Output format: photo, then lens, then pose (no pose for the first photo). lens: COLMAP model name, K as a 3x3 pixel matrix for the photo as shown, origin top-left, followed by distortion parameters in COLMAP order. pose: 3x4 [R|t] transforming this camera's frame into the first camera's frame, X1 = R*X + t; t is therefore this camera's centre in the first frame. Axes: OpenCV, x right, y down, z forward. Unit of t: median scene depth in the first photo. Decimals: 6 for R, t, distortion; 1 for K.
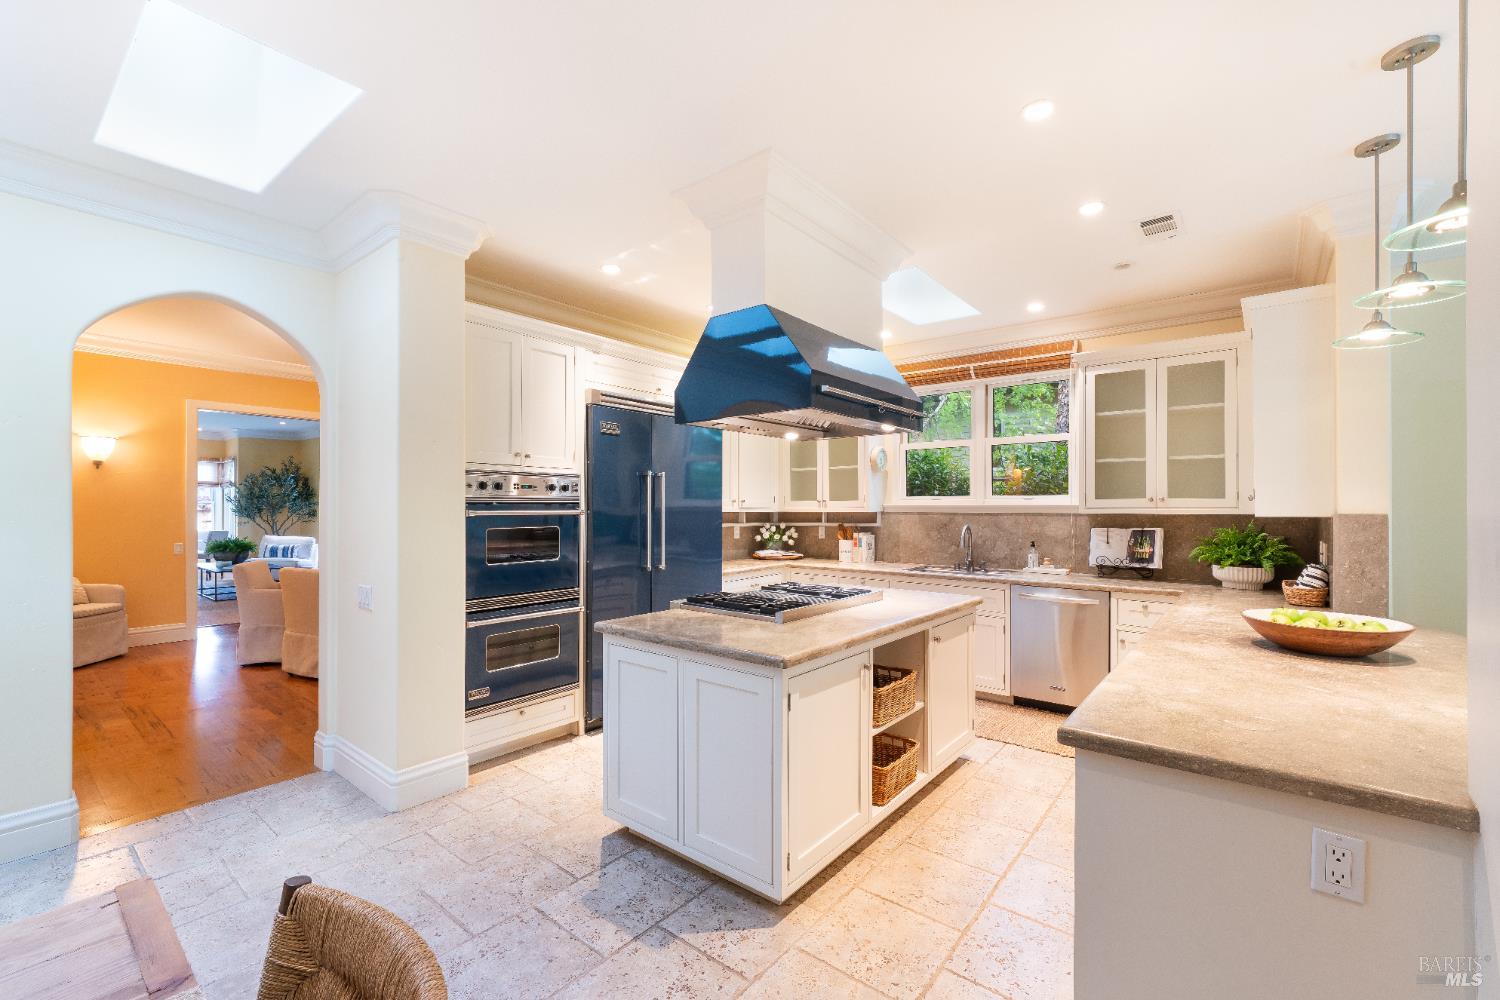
lens RADIAL K [[632.3, 0, 752.6], [0, 632.3, 519.7], [0, 0, 1]] dist [0.003255, 0.000360]
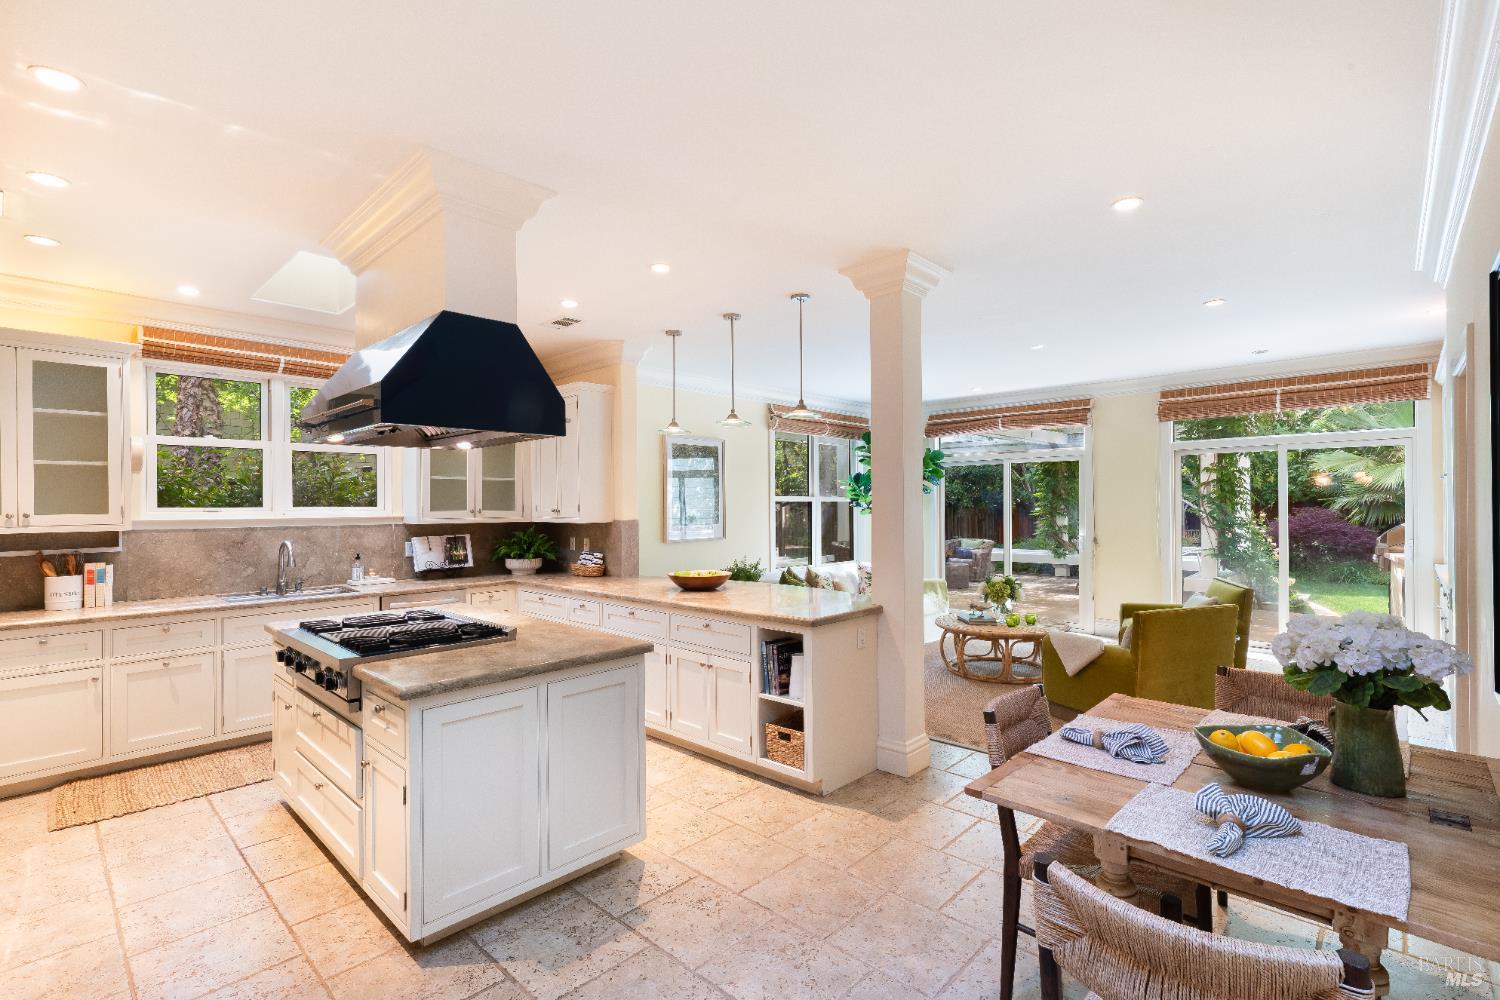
lens RADIAL K [[689.4, 0, 747.0], [0, 689.4, 499.4], [0, 0, 1]] dist [0.002817, 0.000285]
pose [[0.082141, 0.016724, 0.996480, -0.544853], [0.036315, 0.999145, -0.019762, -0.006581], [-0.995959, 0.037811, 0.081463, 0.287581]]
